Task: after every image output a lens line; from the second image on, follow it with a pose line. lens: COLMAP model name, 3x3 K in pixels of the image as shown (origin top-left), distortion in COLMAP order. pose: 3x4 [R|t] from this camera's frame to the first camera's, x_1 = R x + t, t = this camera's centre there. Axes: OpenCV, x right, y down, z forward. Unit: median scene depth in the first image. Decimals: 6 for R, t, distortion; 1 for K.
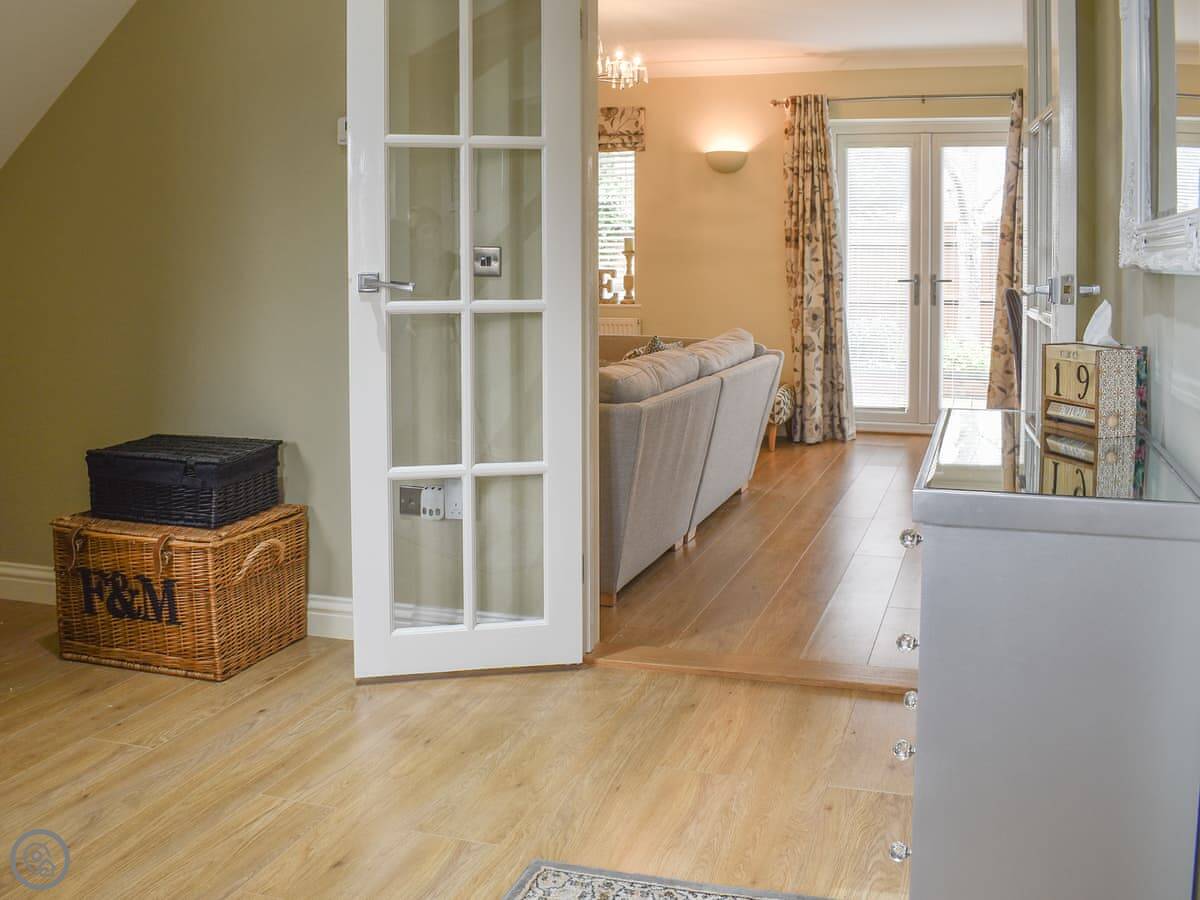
lens RADIAL K [[1154.3, 0, 599.2], [0, 1154.3, 422.7], [0, 0, 1]] dist [-0.122104, 0.144174]
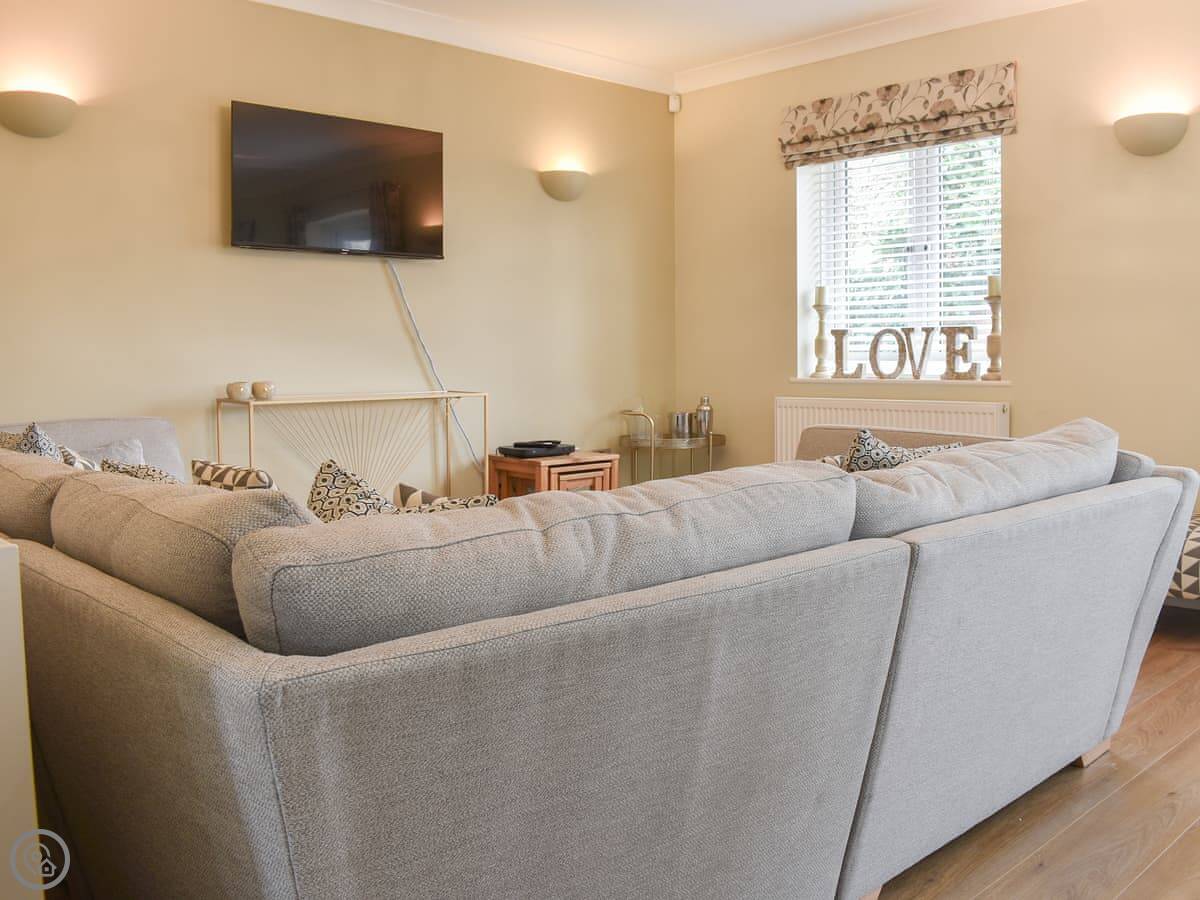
lens RADIAL K [[1154.3, 0, 599.2], [0, 1154.3, 422.7], [0, 0, 1]] dist [-0.122104, 0.144174]
pose [[0.904235, 0.030101, -0.425974, 0.099320], [-0.063360, 0.995929, -0.064122, -0.027211], [0.422309, 0.084971, 0.902460, 0.358313]]
